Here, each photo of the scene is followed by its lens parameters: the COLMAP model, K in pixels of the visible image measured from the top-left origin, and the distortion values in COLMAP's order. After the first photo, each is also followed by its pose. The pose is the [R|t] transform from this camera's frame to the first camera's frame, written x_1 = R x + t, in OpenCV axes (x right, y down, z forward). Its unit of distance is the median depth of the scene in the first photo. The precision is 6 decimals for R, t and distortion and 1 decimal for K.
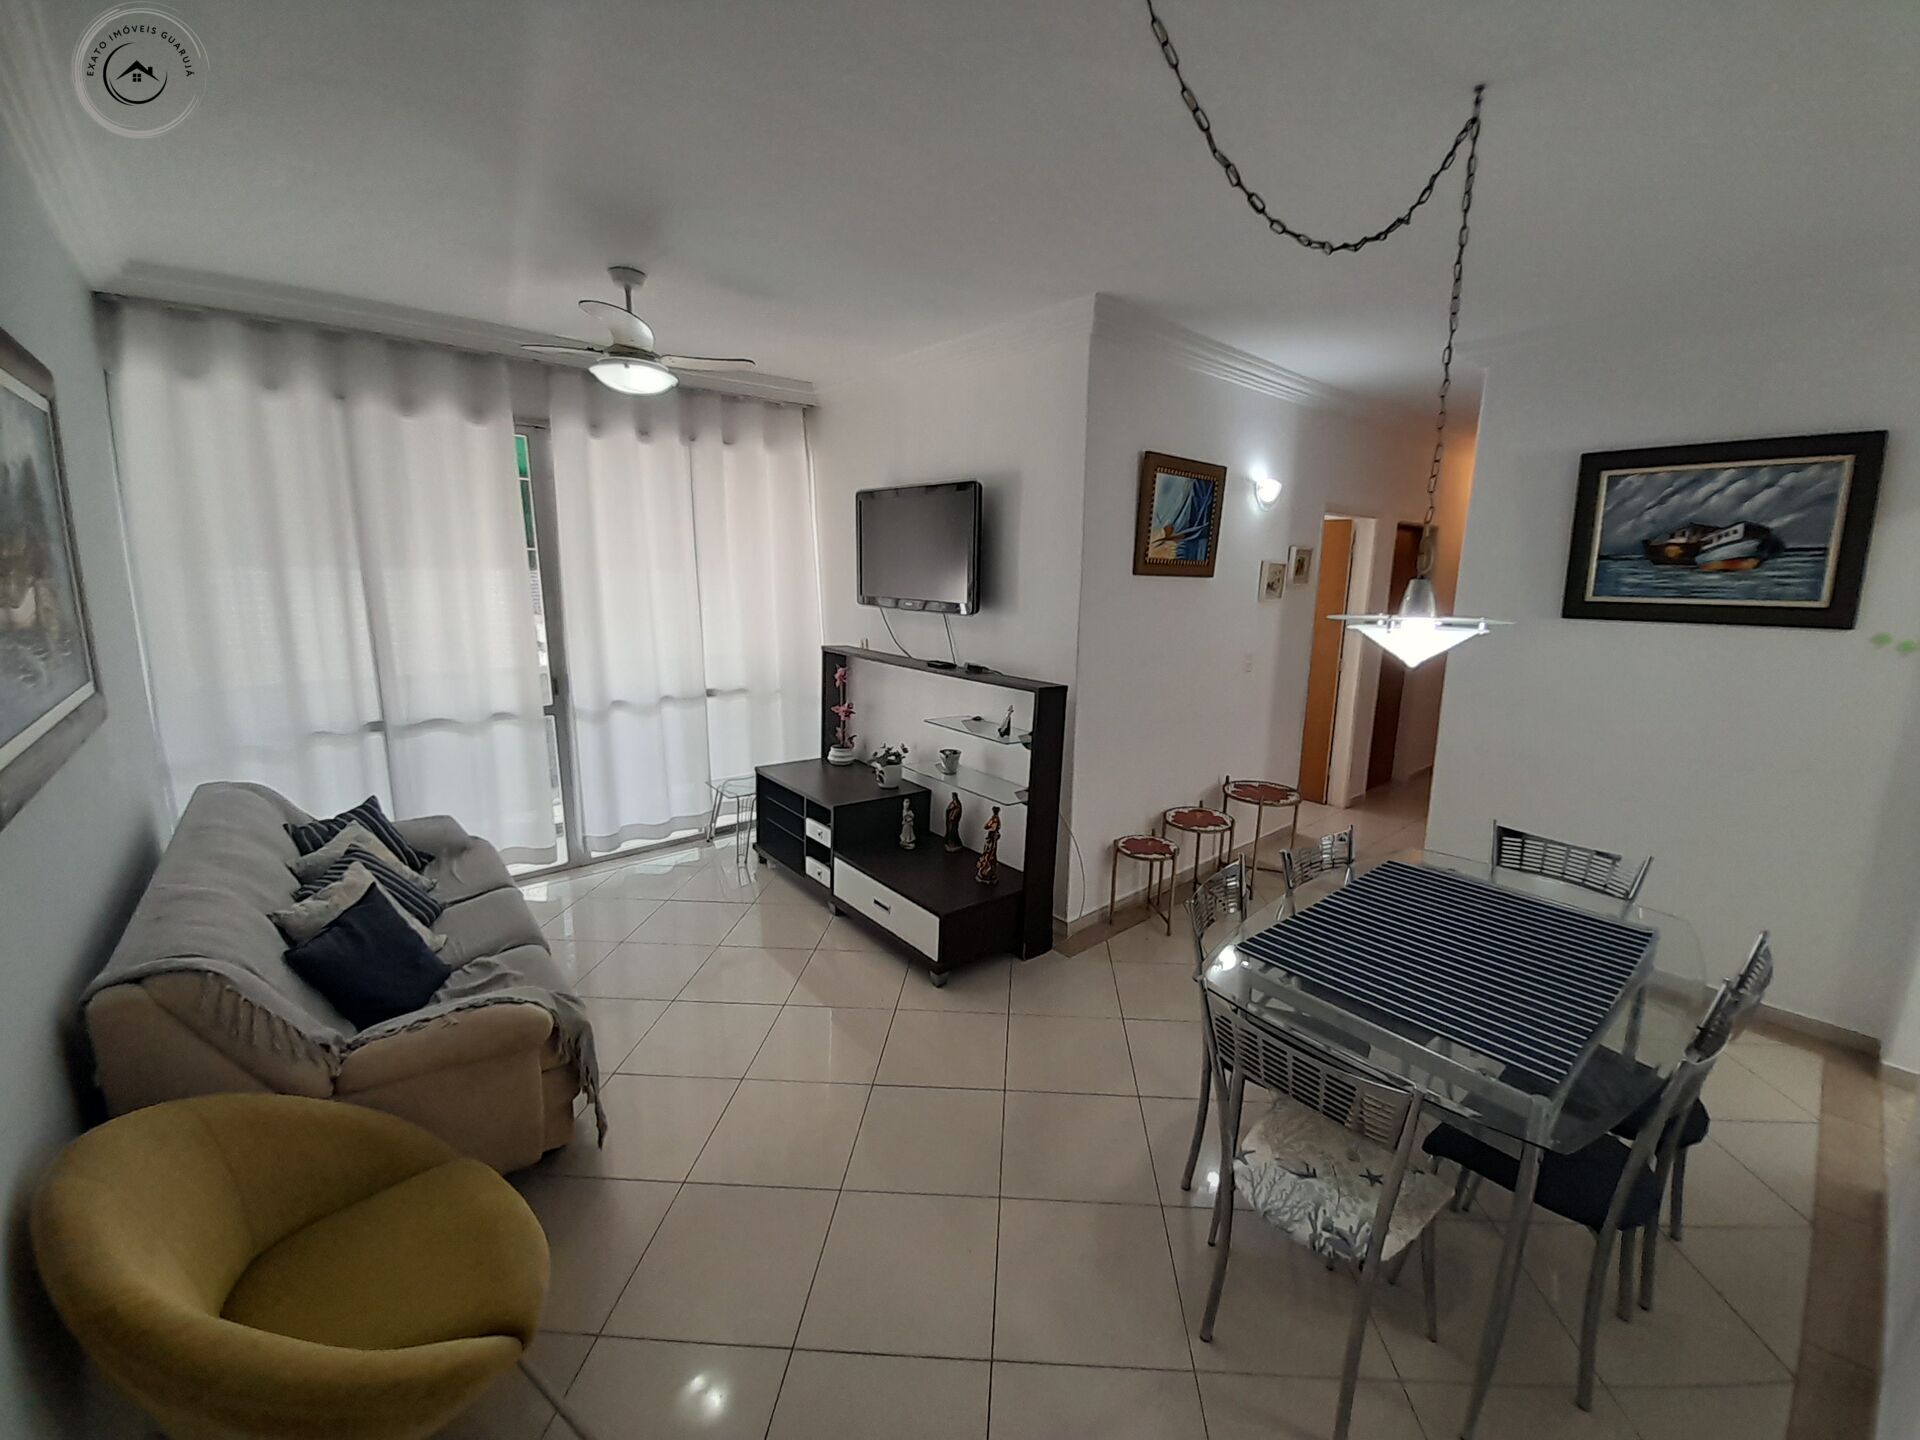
lens RADIAL K [[761.7, 0, 983.5], [0, 761.7, 719.1], [0, 0, 1]] dist [0.002930, -0.011328]
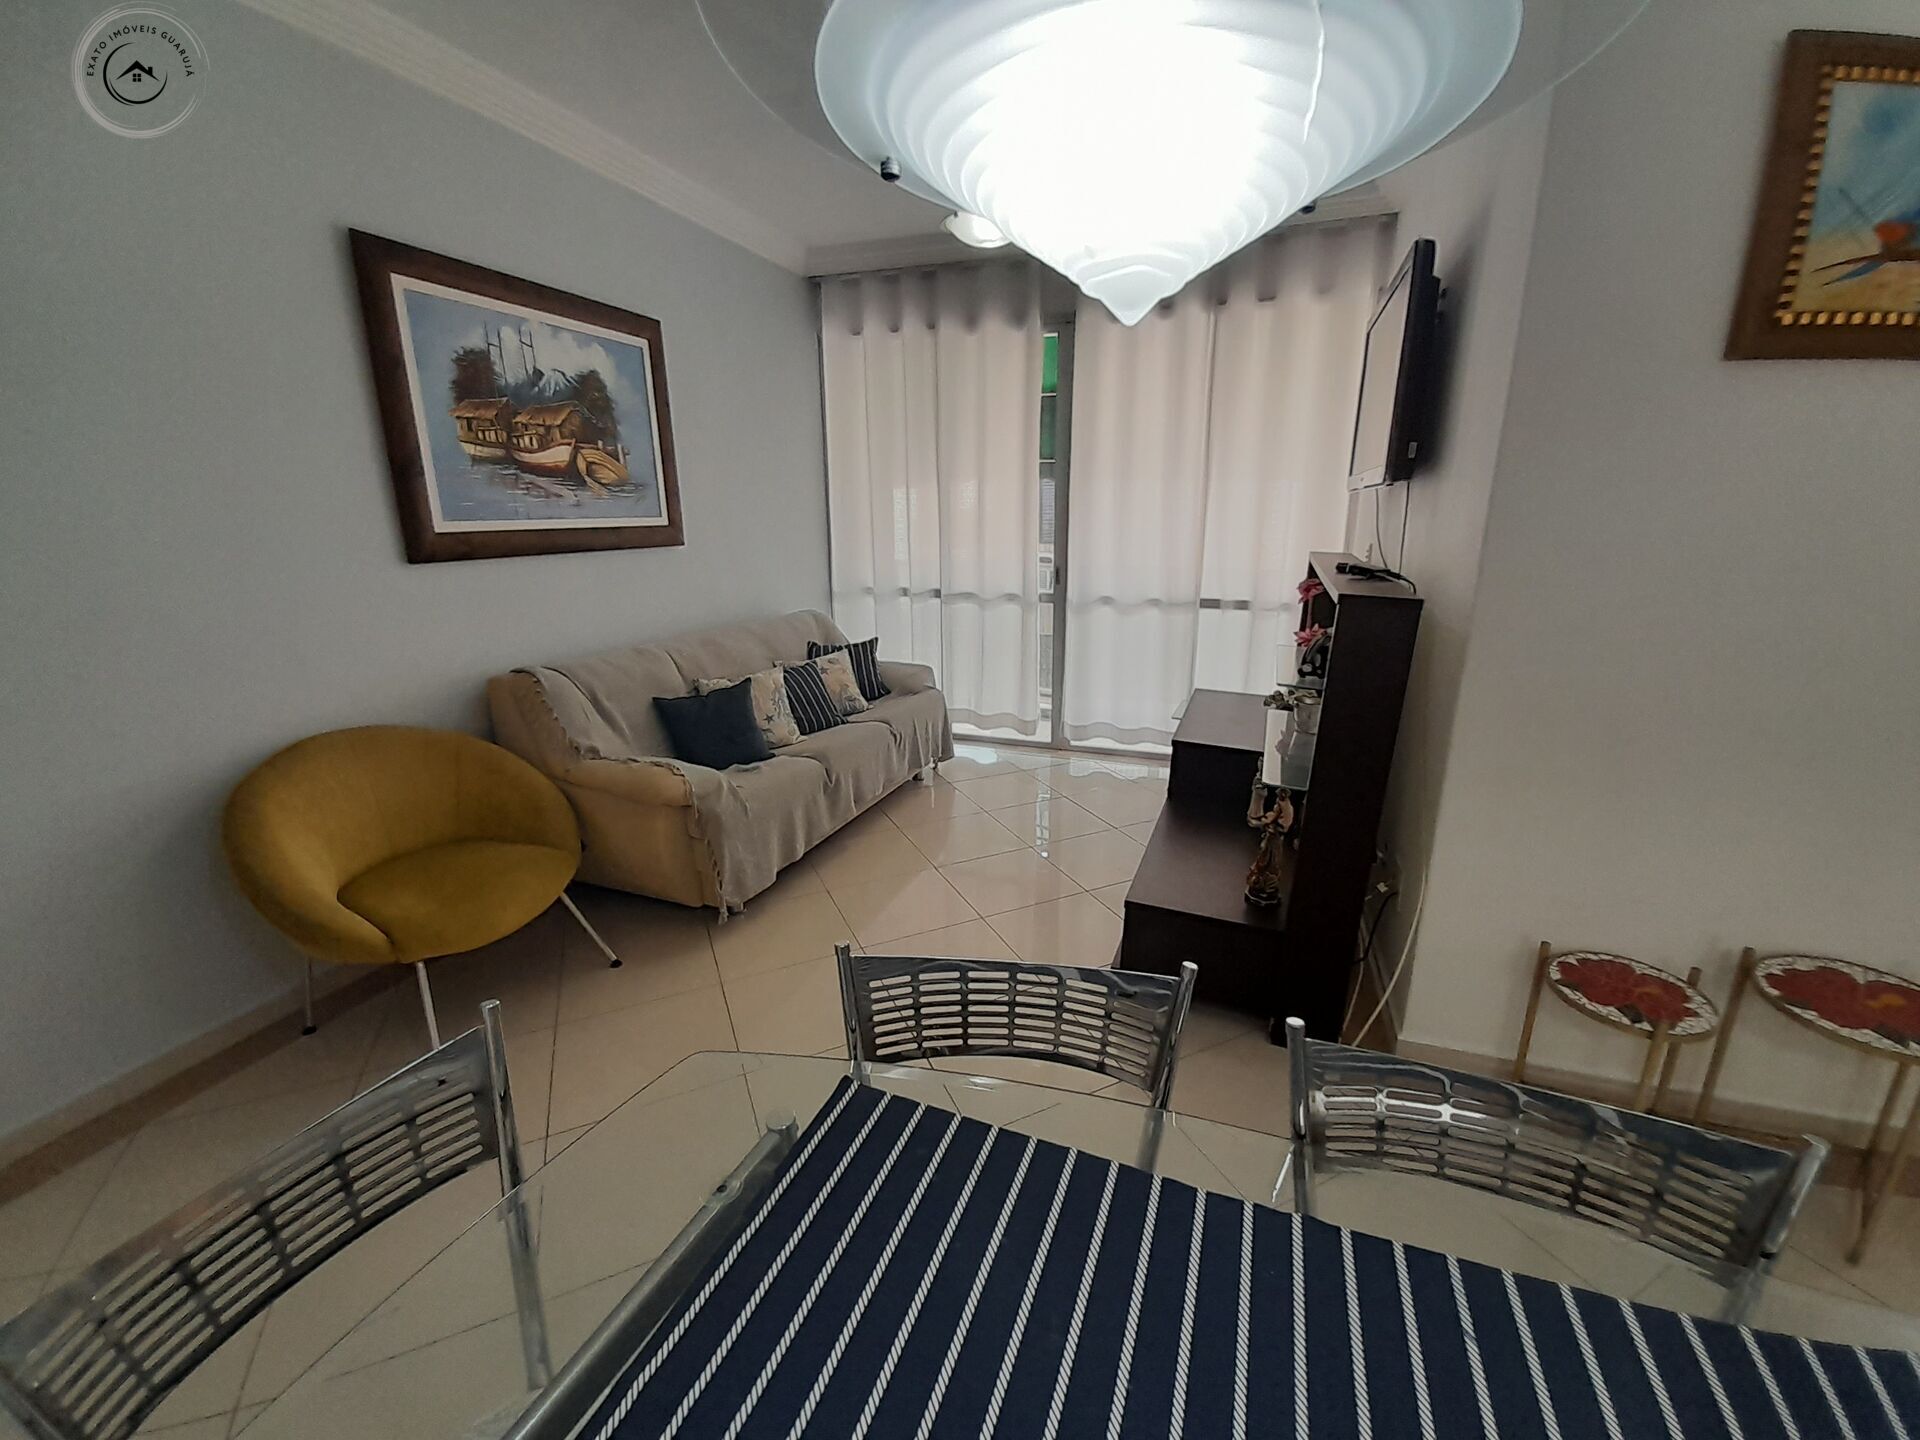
lens RADIAL K [[761.7, 0, 988.1], [0, 761.7, 719.4], [0, 0, 1]] dist [0.002930, -0.011328]
pose [[0.481209, 0.214333, -0.849999, 0.377677], [-0.162842, 0.974628, 0.153569, 0.004361], [0.861348, 0.064517, 0.503902, 0.437828]]
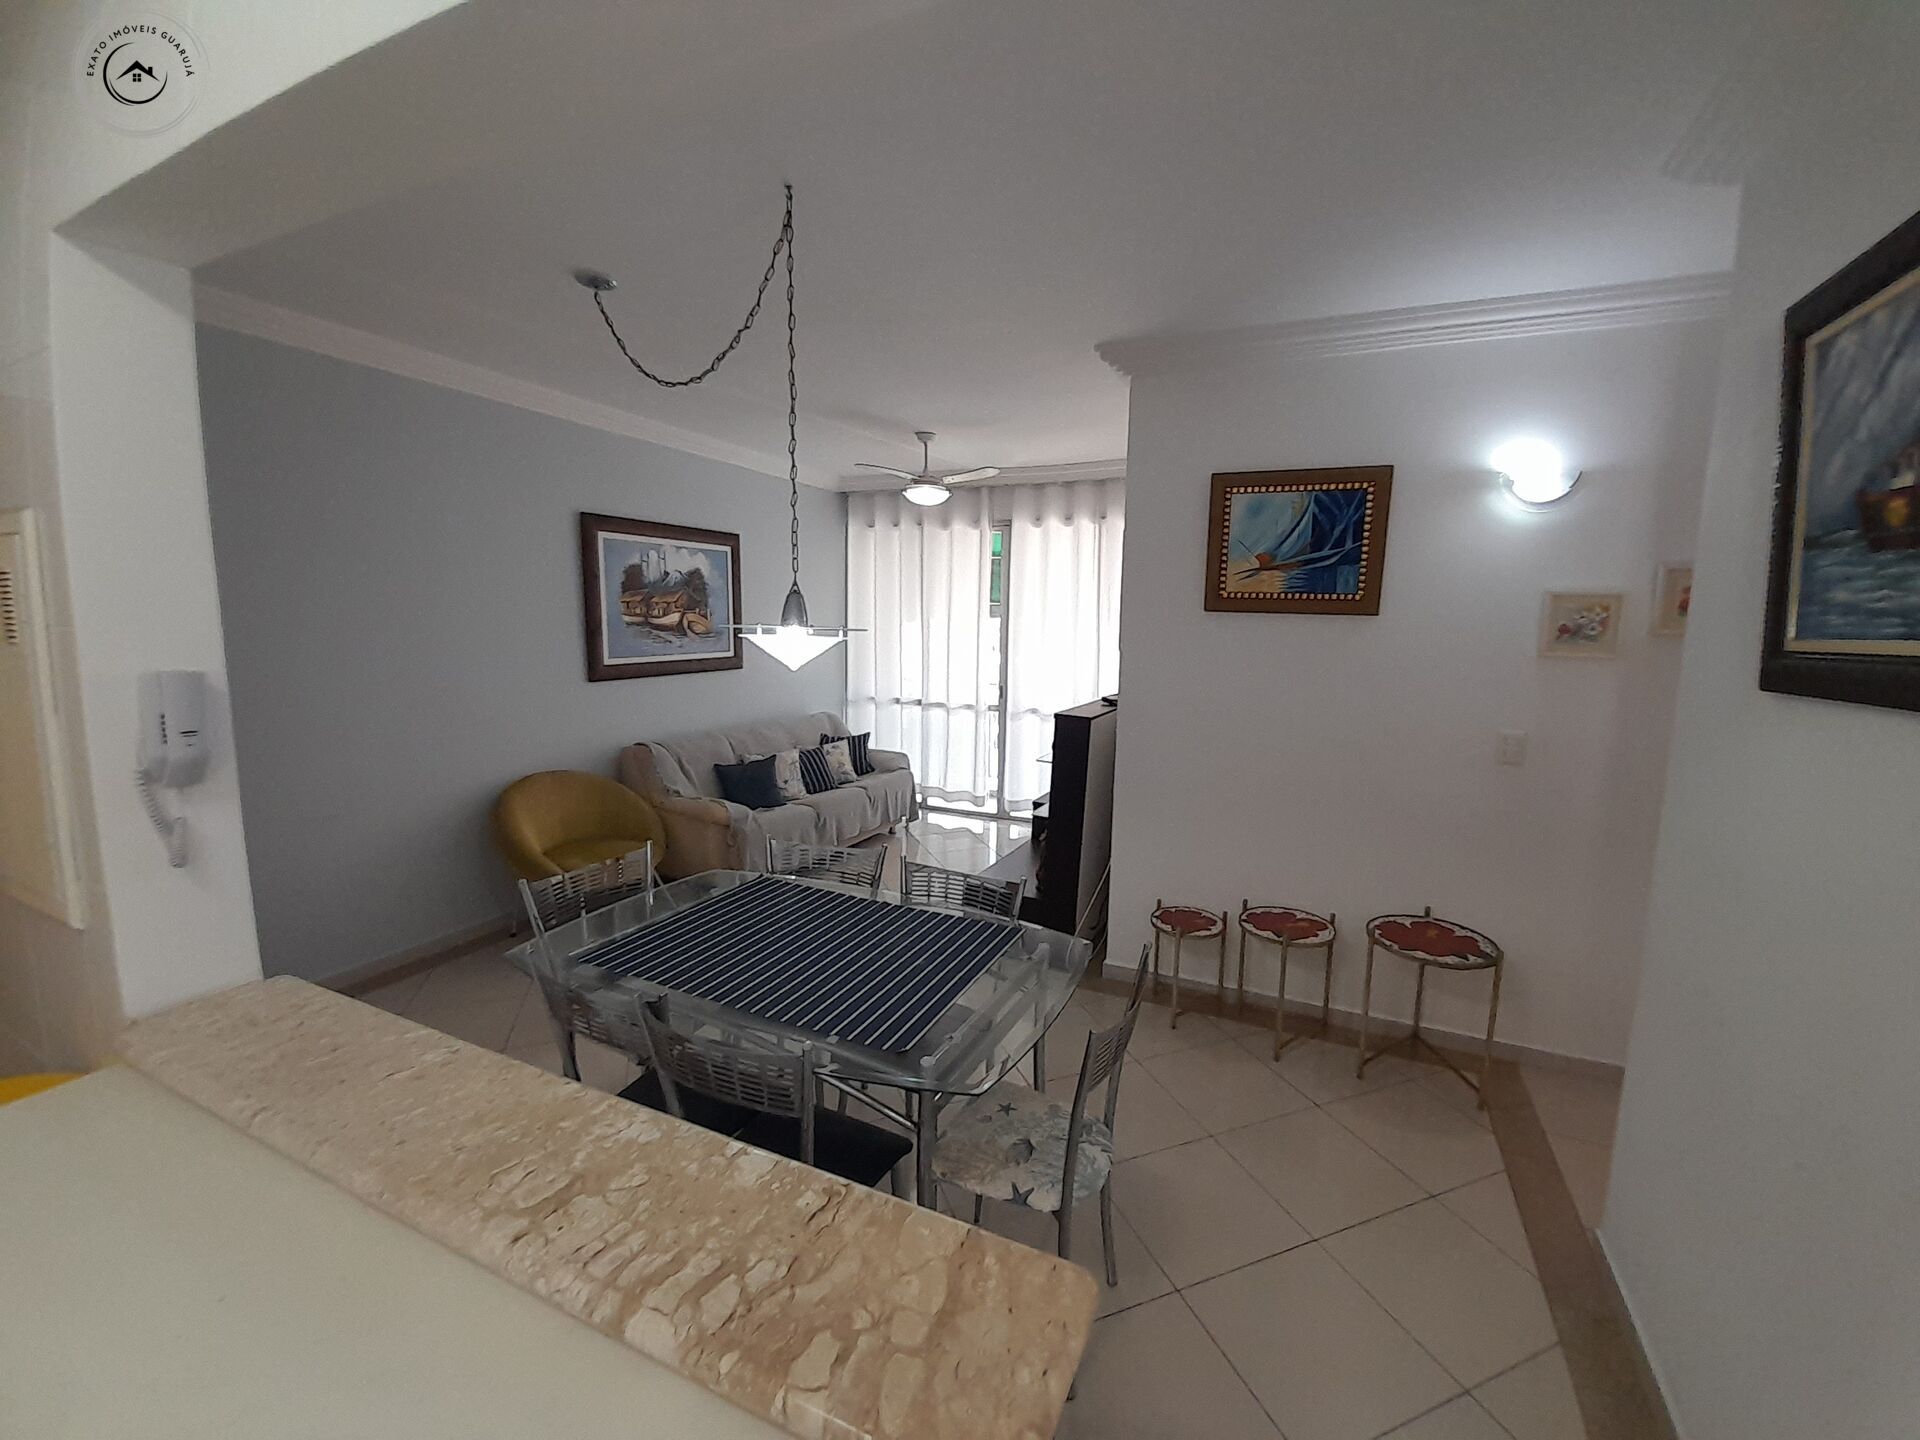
lens RADIAL K [[761.7, 0, 985.9], [0, 761.7, 711.9], [0, 0, 1]] dist [0.002930, -0.011328]
pose [[0.404729, 0.102339, -0.908692, 0.880805], [-0.187355, 0.981917, 0.027139, -0.046536], [0.895038, 0.159264, 0.416584, 0.395541]]
